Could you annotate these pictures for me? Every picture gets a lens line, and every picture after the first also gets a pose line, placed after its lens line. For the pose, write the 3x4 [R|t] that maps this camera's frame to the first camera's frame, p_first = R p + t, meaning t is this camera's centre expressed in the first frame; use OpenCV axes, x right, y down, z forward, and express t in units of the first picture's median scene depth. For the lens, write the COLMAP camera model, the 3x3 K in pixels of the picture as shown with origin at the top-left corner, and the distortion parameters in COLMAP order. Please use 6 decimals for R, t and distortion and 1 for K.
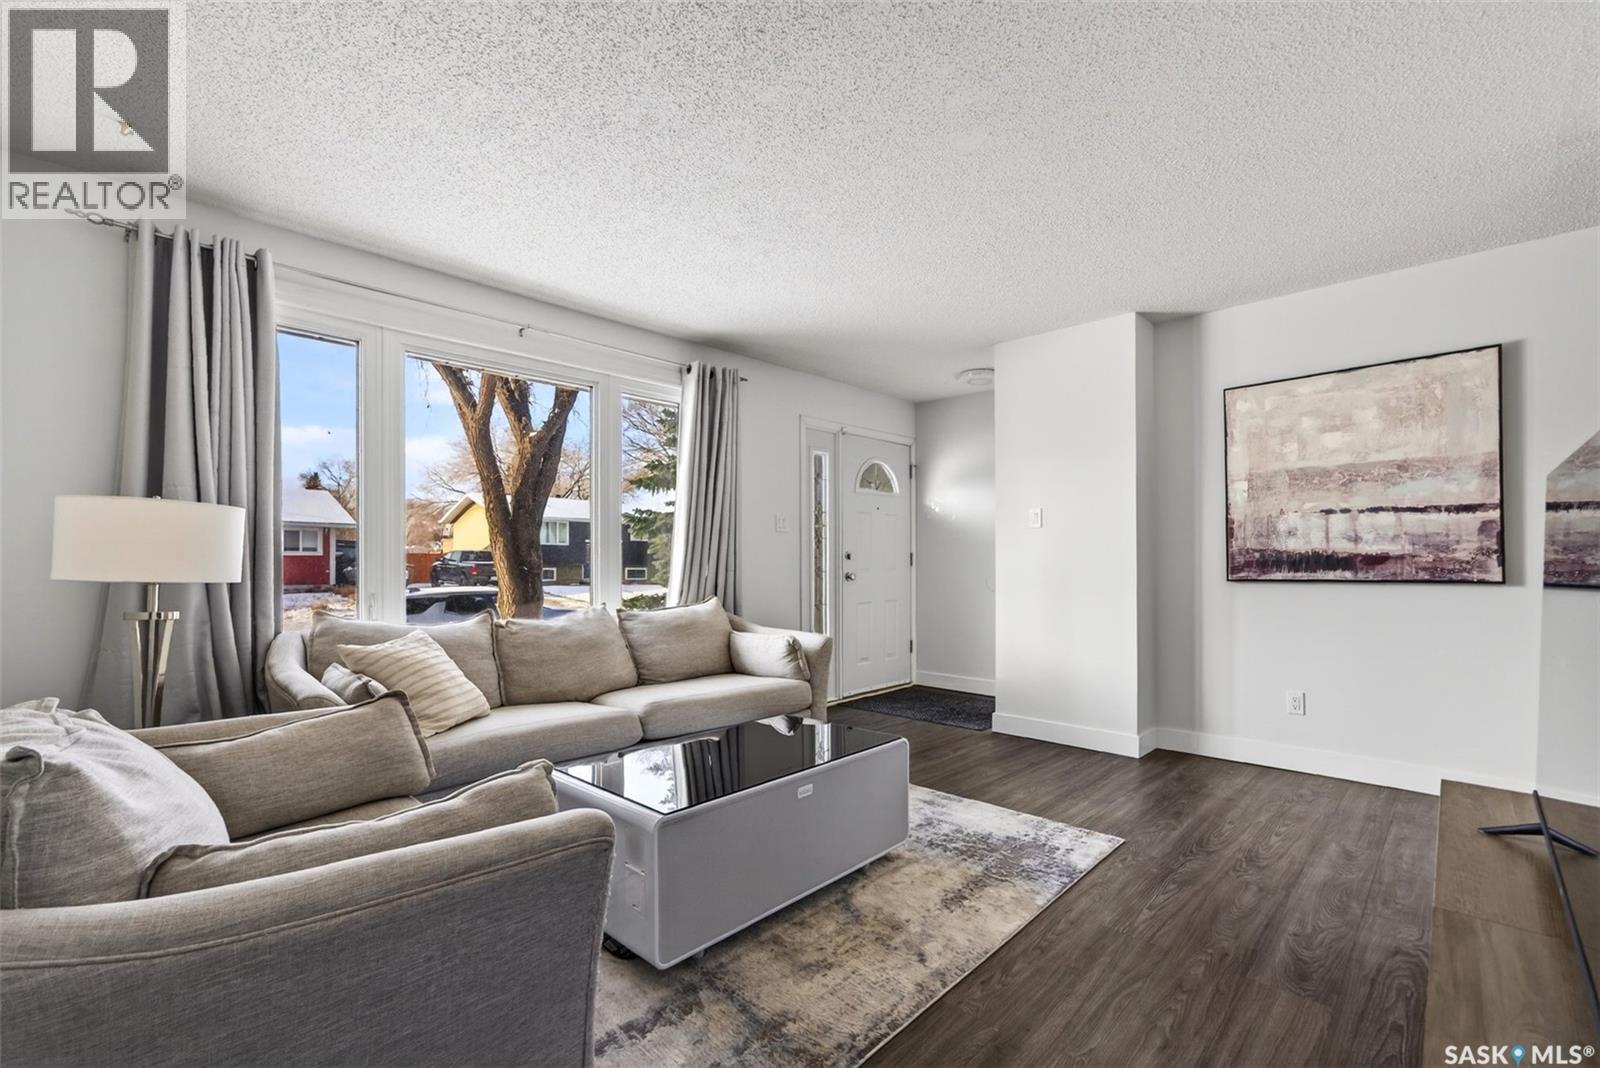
lens RADIAL K [[698.0, 0, 804.4], [0, 698.0, 543.1], [0, 0, 1]] dist [-0.001108, -0.000141]
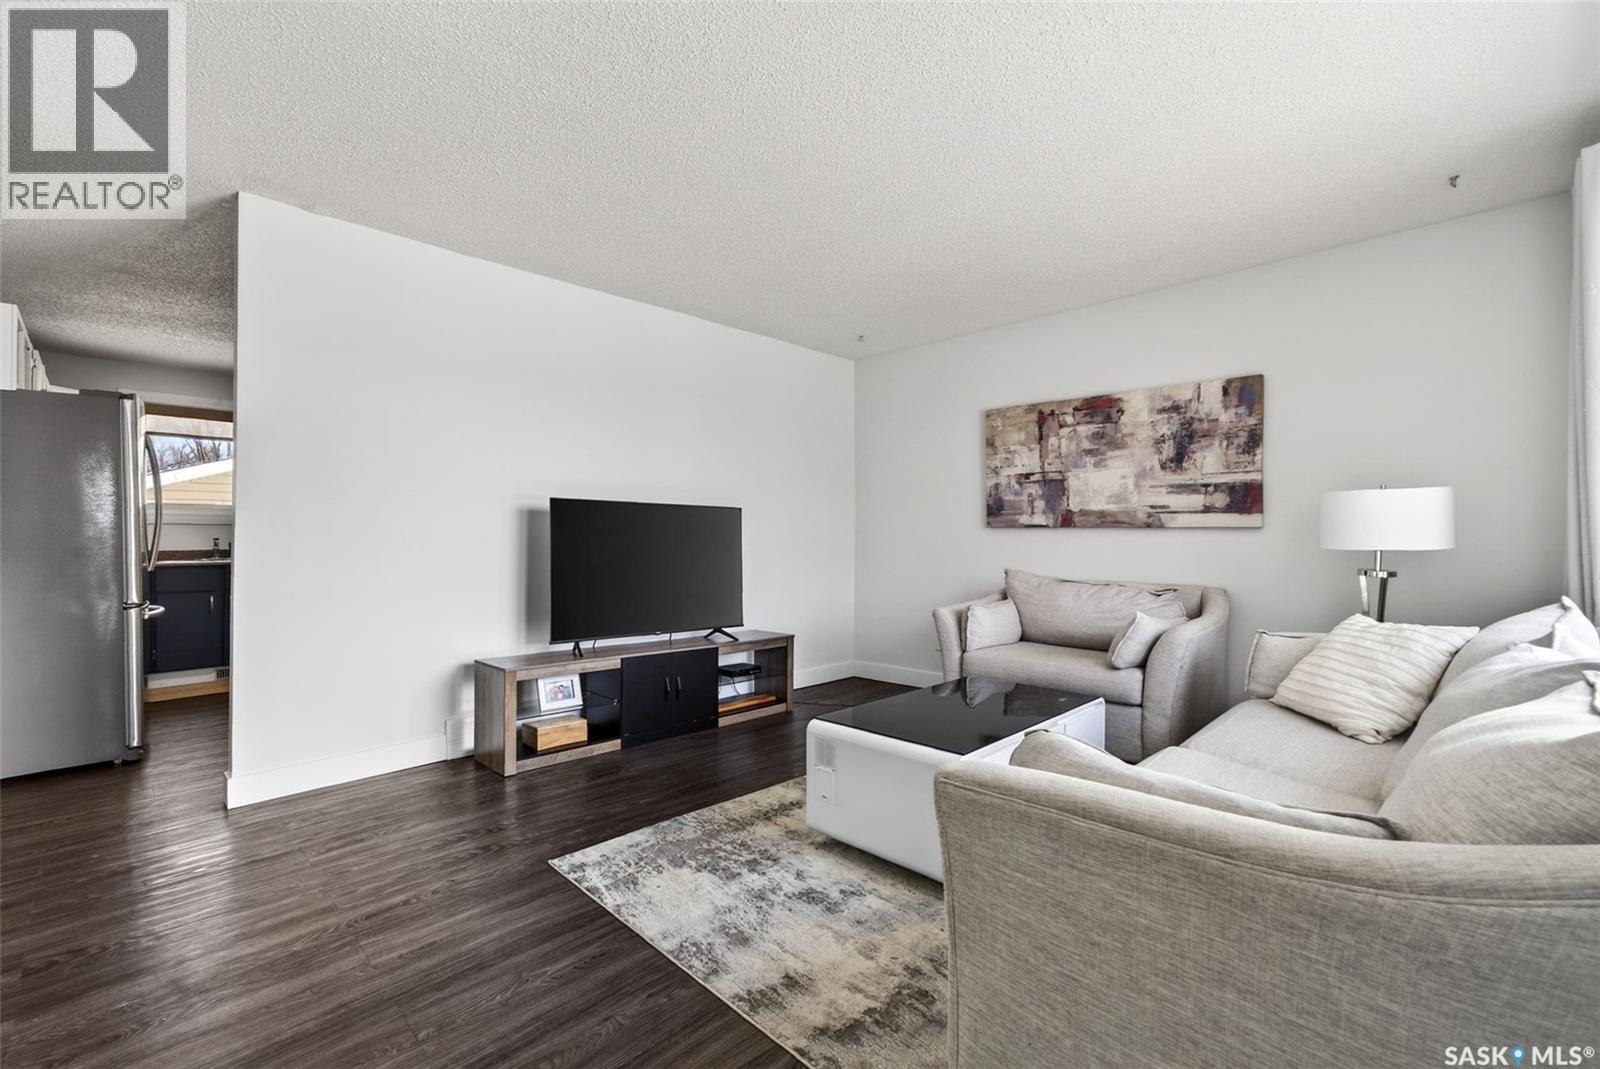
lens RADIAL K [[698.0, 0, 804.4], [0, 698.0, 543.6], [0, 0, 1]] dist [-0.001108, -0.000141]
pose [[-0.999737, -0.002591, 0.022768, 0.121038], [-0.002727, 0.999979, -0.005945, 0.035337], [-0.022752, -0.006006, -0.999723, 1.828941]]
